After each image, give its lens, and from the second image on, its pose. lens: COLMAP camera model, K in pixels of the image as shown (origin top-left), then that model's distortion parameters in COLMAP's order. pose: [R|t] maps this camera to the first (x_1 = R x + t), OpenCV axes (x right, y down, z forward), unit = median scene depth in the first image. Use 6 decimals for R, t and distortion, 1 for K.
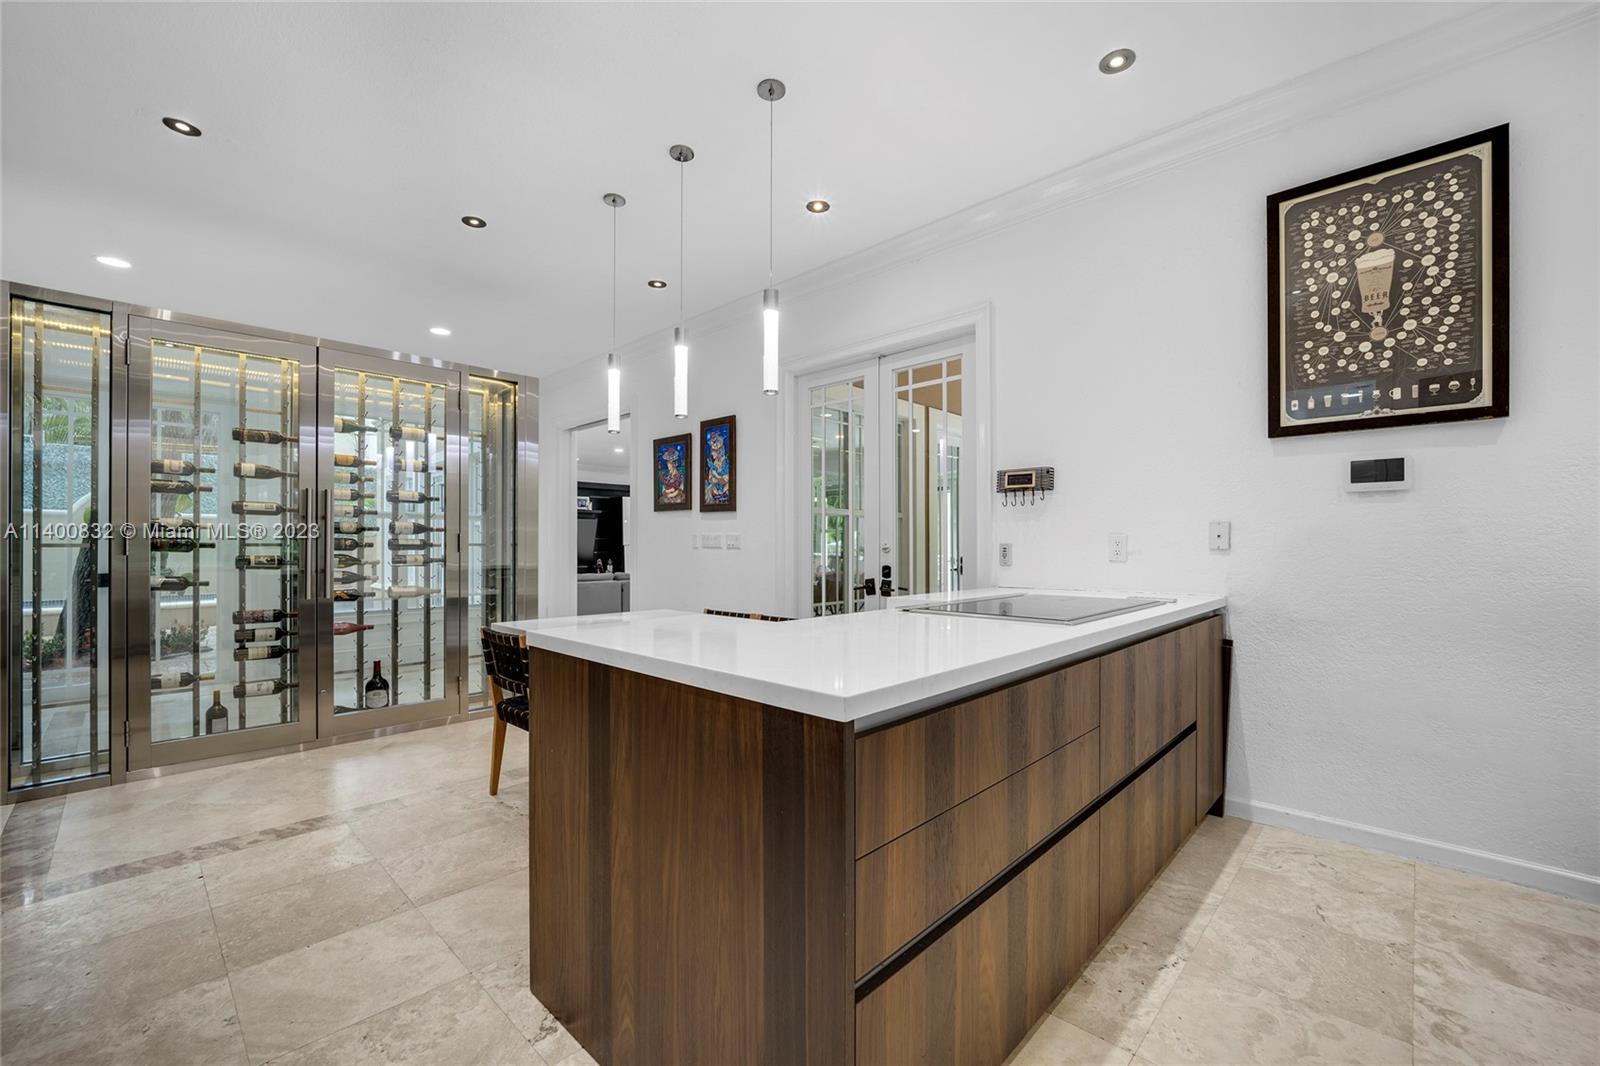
lens RADIAL K [[651.7, 0, 798.3], [0, 651.7, 543.9], [0, 0, 1]] dist [-0.002117, 0.000254]
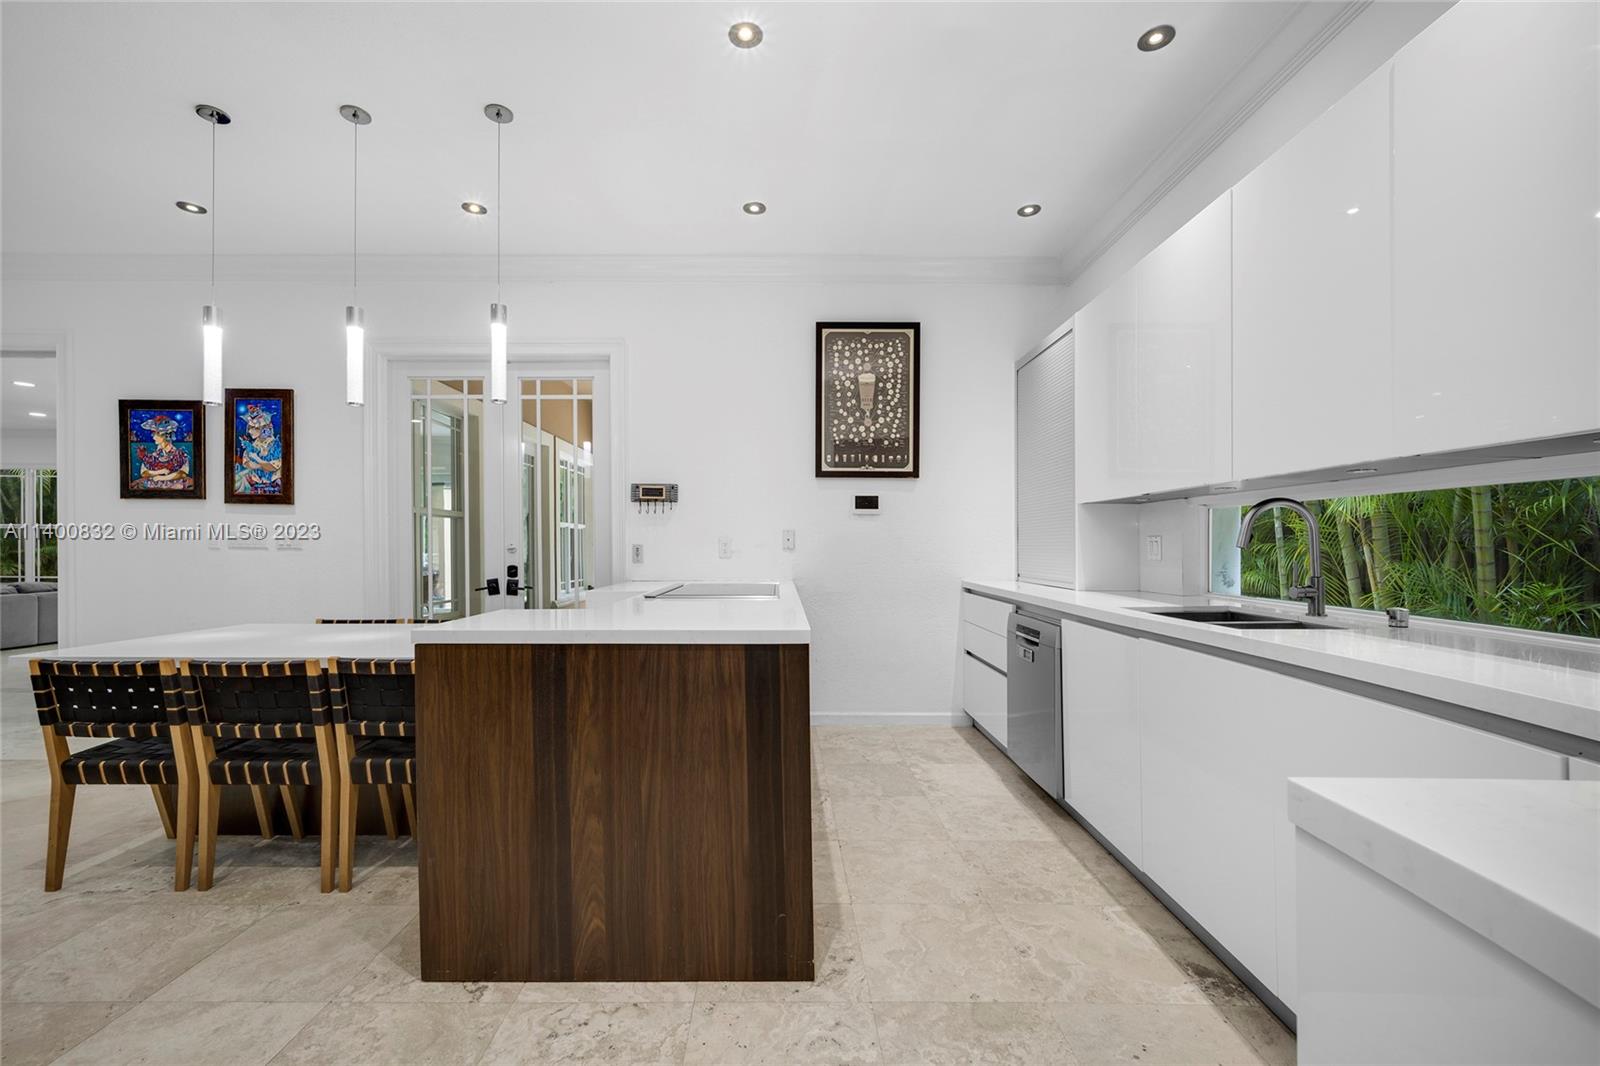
lens RADIAL K [[651.7, 0, 798.3], [0, 651.7, 543.9], [0, 0, 1]] dist [-0.002117, 0.000254]
pose [[0.715503, 0.004094, 0.698598, -0.419114], [-0.002715, 0.999992, -0.003079, 0.001152], [-0.698605, 0.000306, 0.715508, -0.090629]]
